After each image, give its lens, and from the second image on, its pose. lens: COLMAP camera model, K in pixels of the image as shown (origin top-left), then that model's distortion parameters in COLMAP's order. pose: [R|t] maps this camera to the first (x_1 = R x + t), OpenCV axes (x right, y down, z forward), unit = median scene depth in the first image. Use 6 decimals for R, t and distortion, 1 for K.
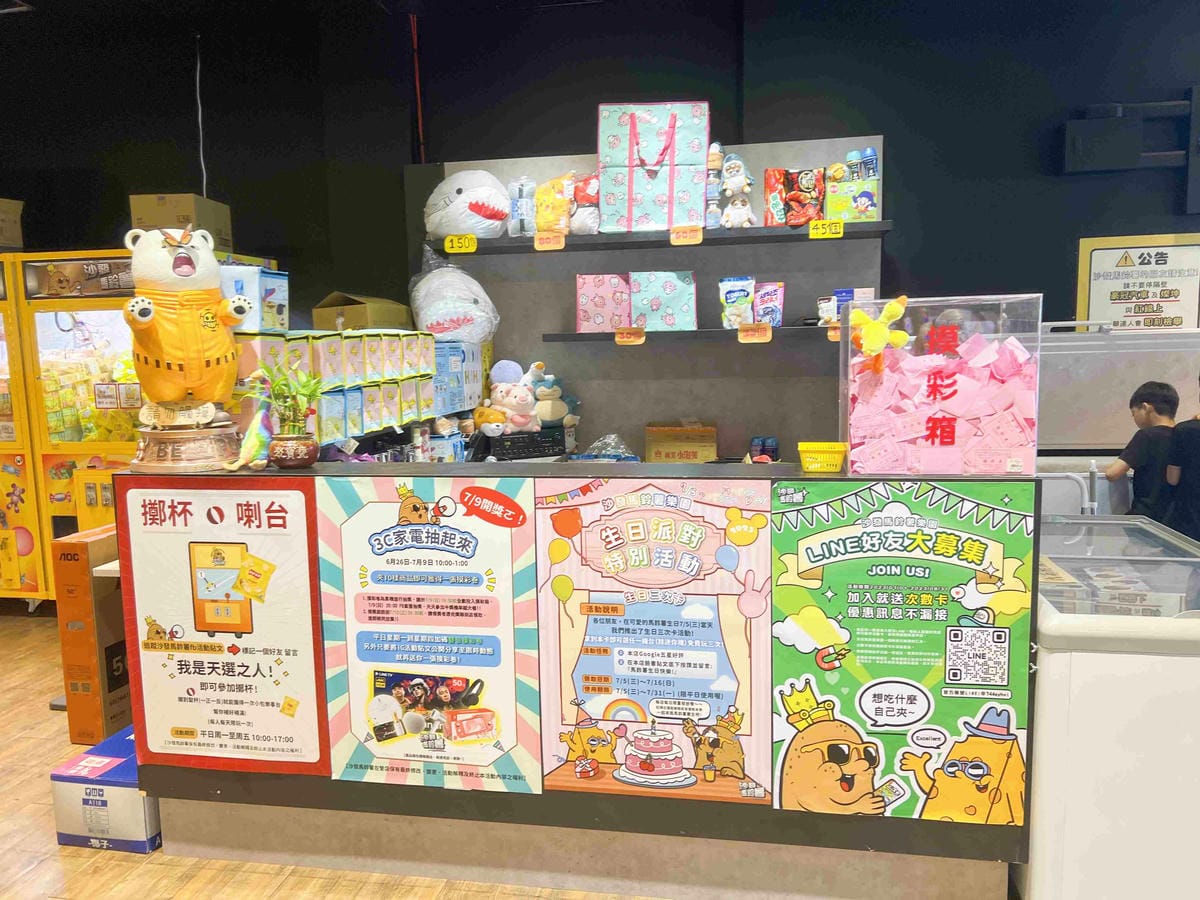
lens RADIAL K [[889.1, 0, 594.5], [0, 889.1, 459.9], [0, 0, 1]] dist [0.091154, -0.127438]
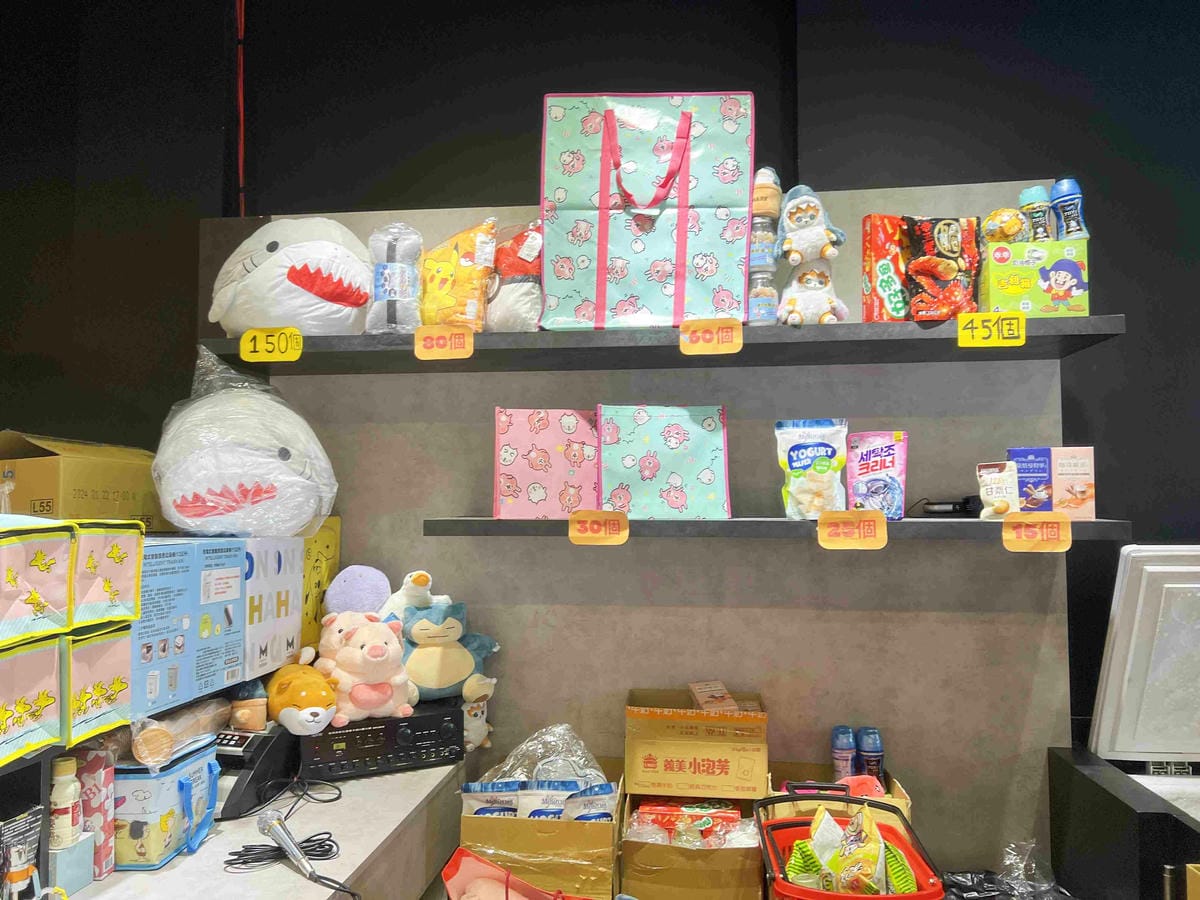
lens RADIAL K [[889.1, 0, 594.5], [0, 889.1, 459.9], [0, 0, 1]] dist [0.091154, -0.127438]
pose [[0.998450, 0.022554, 0.050886, 0.011693], [-0.012905, 0.983114, -0.182541, -0.086373], [-0.054144, 0.181601, 0.981881, 0.506479]]
